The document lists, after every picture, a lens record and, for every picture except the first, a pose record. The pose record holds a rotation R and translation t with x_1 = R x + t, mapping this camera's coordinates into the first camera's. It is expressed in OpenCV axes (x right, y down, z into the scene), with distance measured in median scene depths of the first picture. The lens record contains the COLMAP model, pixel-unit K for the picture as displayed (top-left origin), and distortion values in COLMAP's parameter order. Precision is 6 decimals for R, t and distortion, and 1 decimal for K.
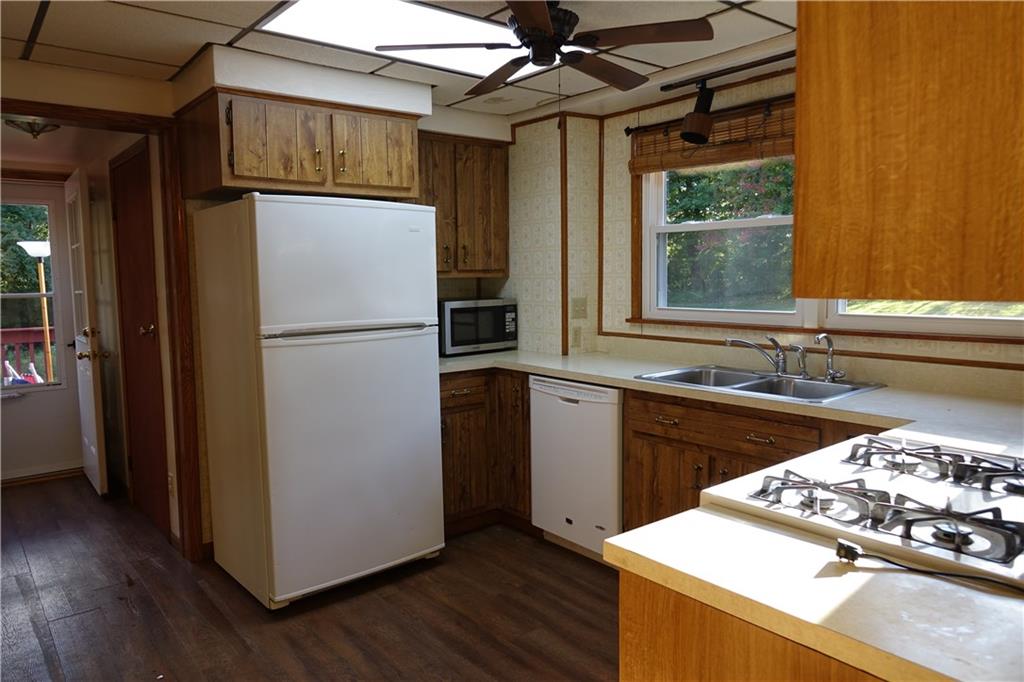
lens RADIAL K [[694.4, 0, 508.2], [0, 694.4, 337.3], [0, 0, 1]] dist [-0.011008, 0.000848]
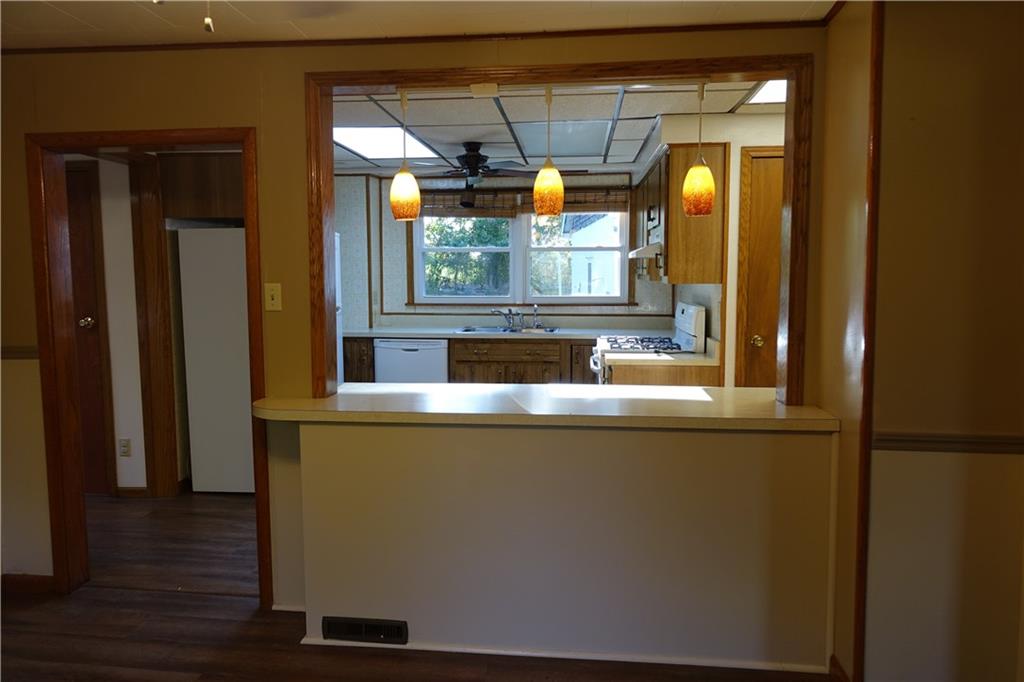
lens RADIAL K [[694.4, 0, 508.2], [0, 694.4, 337.3], [0, 0, 1]] dist [-0.011008, 0.000848]
pose [[0.707381, -0.055408, 0.704658, -0.873208], [0.055574, 0.998197, 0.022700, 0.030955], [-0.704645, 0.023103, 0.709184, -0.356685]]
